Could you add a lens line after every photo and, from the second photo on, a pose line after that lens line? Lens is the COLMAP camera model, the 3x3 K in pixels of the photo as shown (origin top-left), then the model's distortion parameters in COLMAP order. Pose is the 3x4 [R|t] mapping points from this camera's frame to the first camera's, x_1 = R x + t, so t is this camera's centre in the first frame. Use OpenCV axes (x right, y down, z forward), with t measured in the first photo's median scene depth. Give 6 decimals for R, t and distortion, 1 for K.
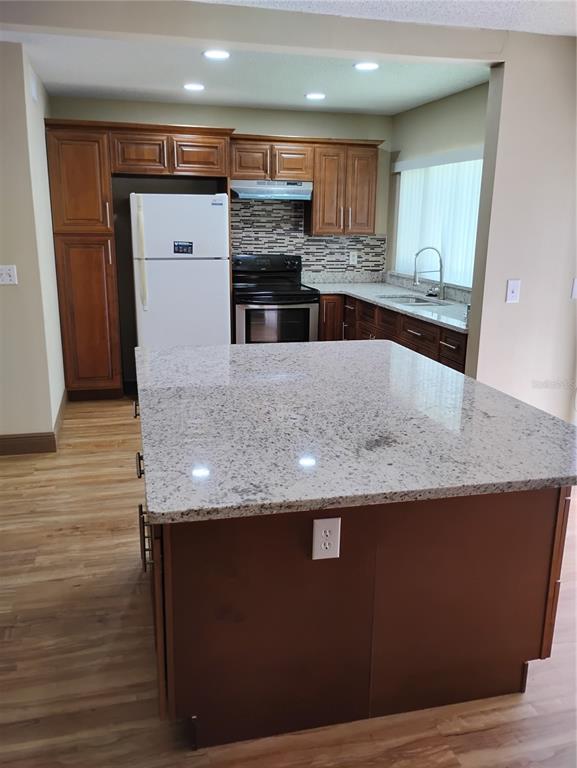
lens RADIAL K [[638.0, 0, 288.5], [0, 638.0, 384.0], [0, 0, 1]] dist [0.002927, -0.007691]
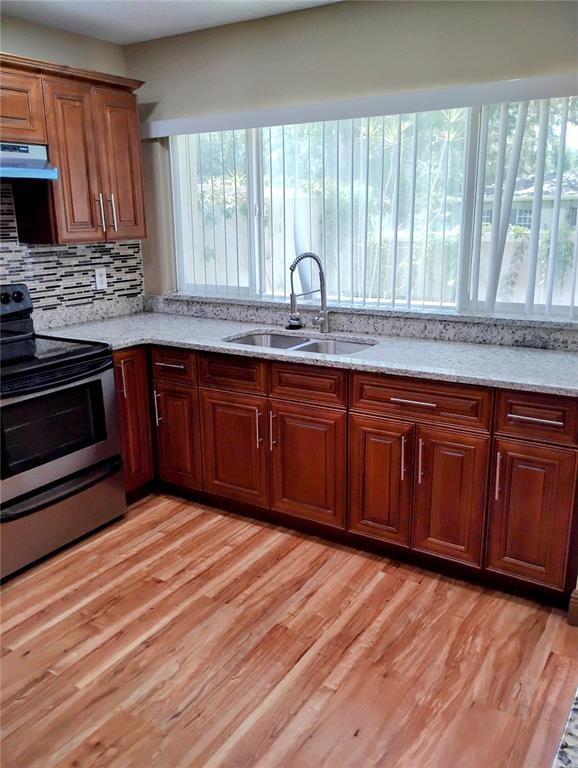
lens RADIAL K [[638.0, 0, 289.0], [0, 638.0, 384.0], [0, 0, 1]] dist [0.002927, -0.007691]
pose [[0.736599, -0.197258, 0.646924, -0.179999], [0.192347, 0.978123, 0.079237, -0.114912], [-0.648401, 0.066068, 0.758427, 0.438187]]
